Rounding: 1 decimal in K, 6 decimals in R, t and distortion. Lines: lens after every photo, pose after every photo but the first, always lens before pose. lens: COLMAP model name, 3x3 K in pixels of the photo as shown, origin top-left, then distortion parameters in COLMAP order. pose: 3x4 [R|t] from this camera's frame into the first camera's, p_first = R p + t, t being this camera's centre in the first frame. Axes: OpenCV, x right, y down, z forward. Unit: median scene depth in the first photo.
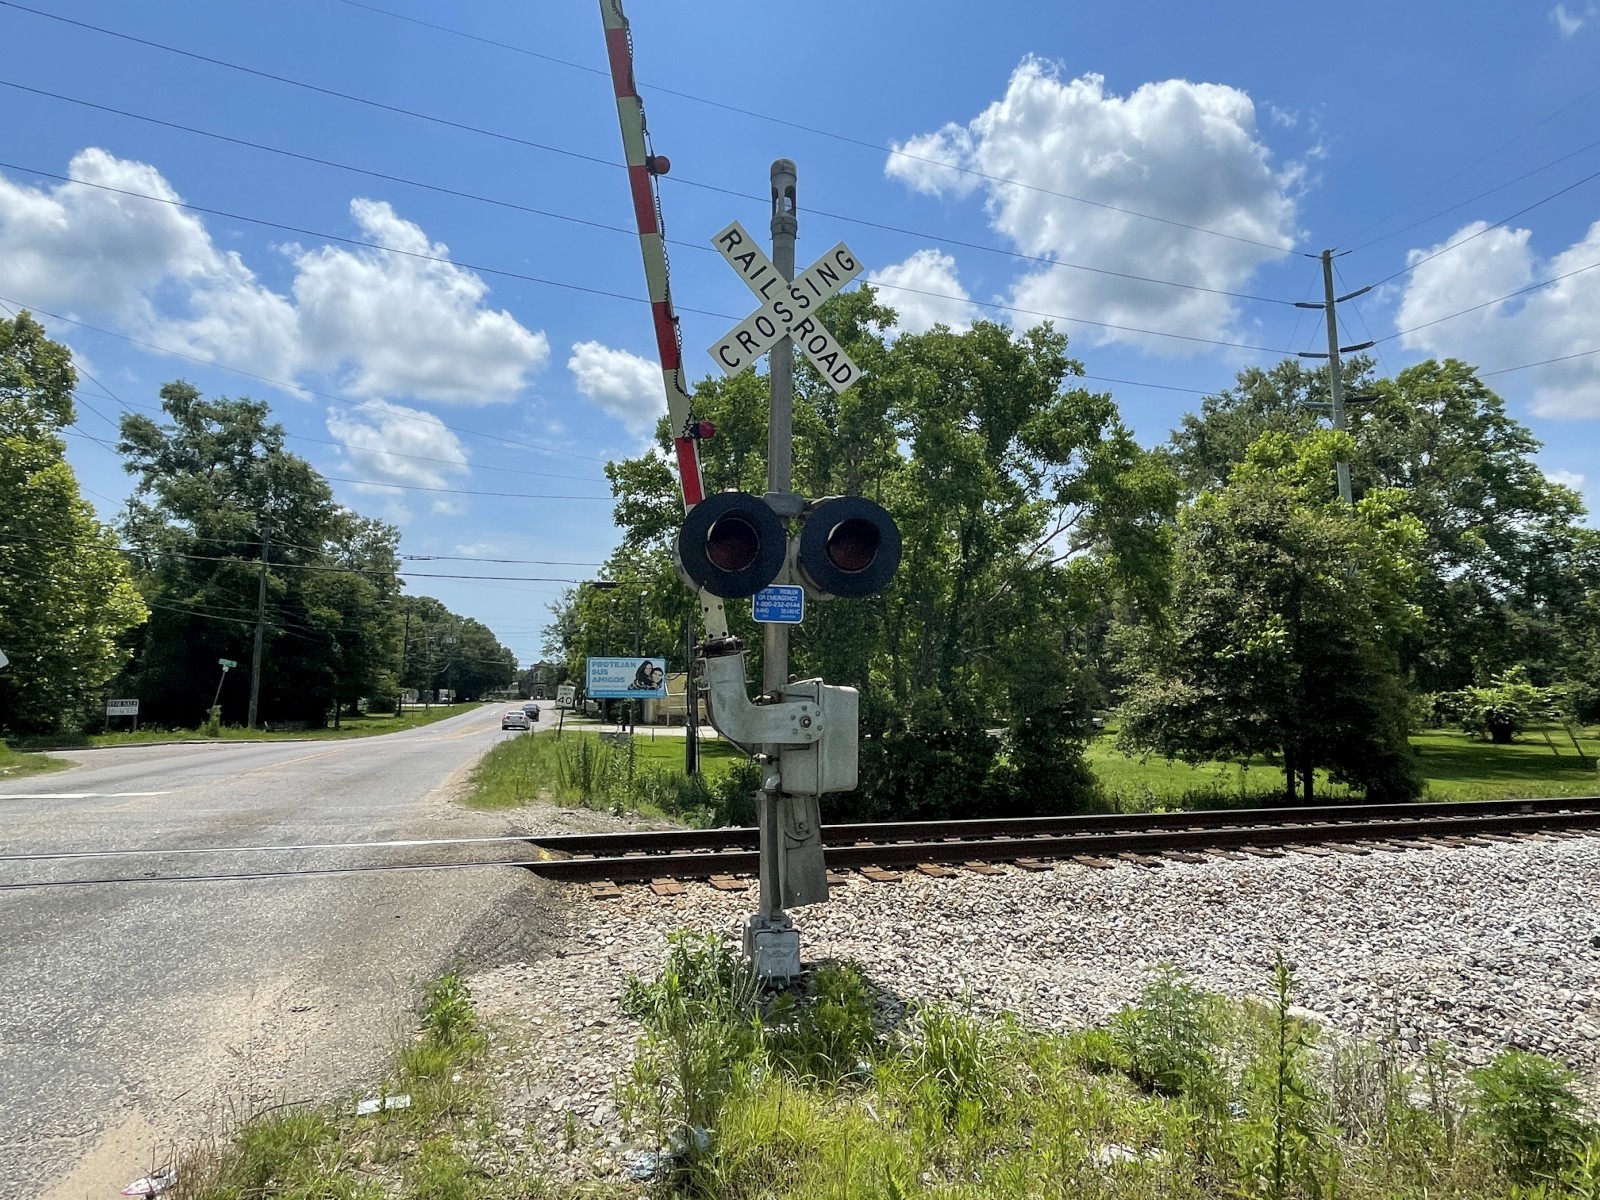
lens RADIAL K [[995.5, 0, 813.8], [0, 995.5, 596.7], [0, 0, 1]] dist [0.003651, -0.002091]
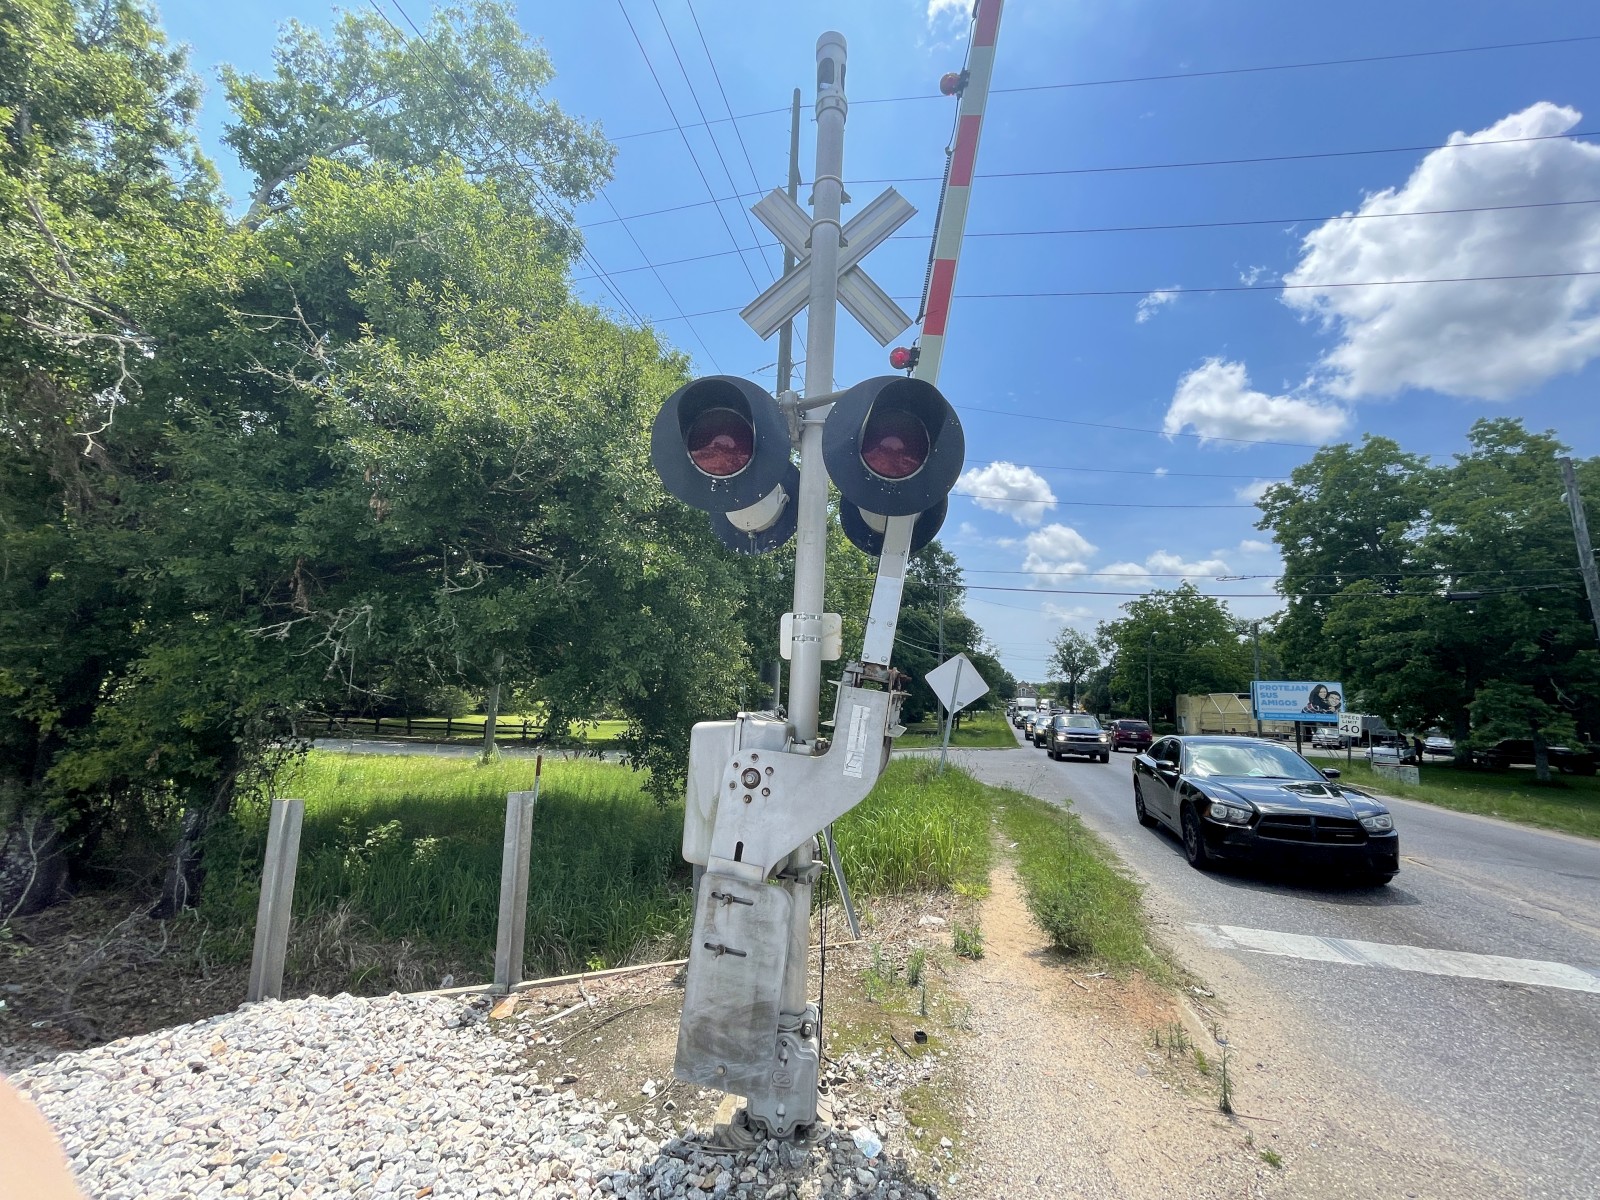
lens RADIAL K [[638.8, 0, 793.8], [0, 638.8, 604.8], [0, 0, 1]] dist [-0.001533, -0.000042]
pose [[0.851727, -0.057069, -0.520869, -0.537710], [0.029490, 0.997697, -0.061089, 0.013823], [0.523155, 0.036671, 0.851448, 0.313514]]
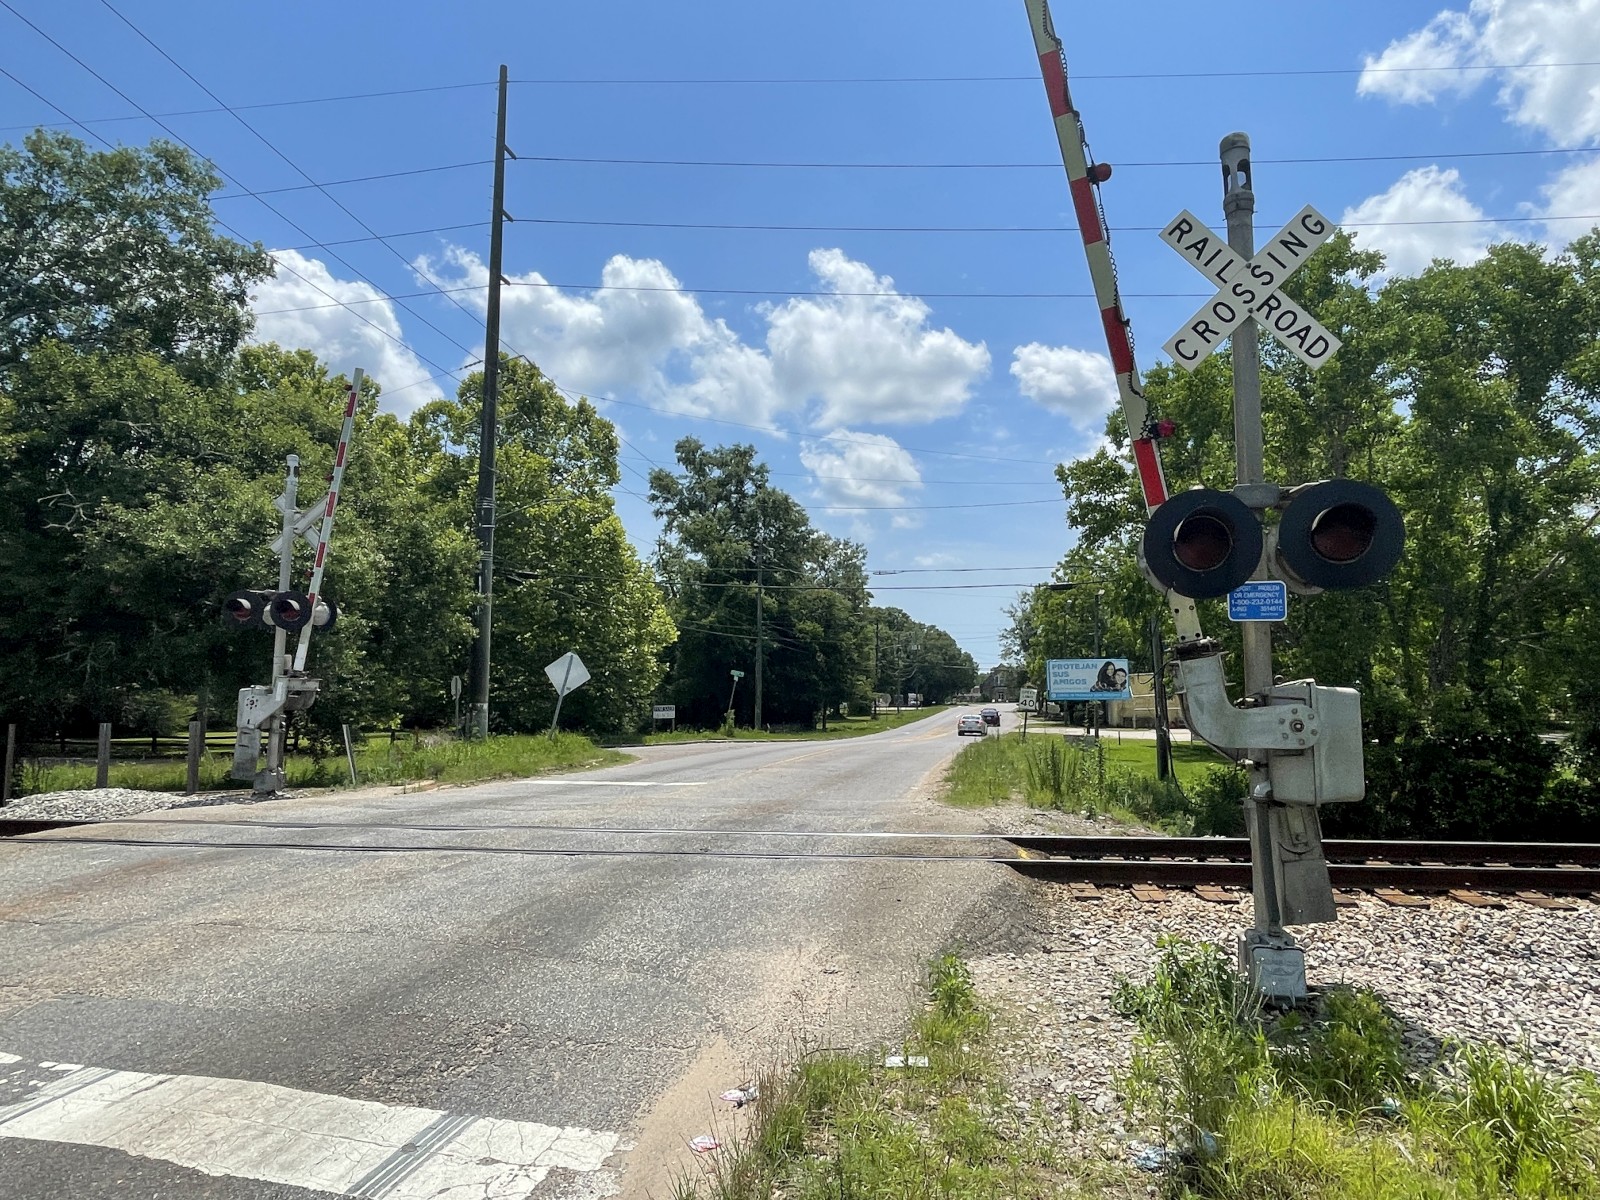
lens RADIAL K [[995.5, 0, 801.5], [0, 995.5, 599.1], [0, 0, 1]] dist [0.003651, -0.002091]
pose [[0.894208, -0.055003, -0.444259, -0.000453], [0.055030, 0.998402, -0.012845, -0.001679], [0.444256, -0.012961, 0.895806, -0.010224]]
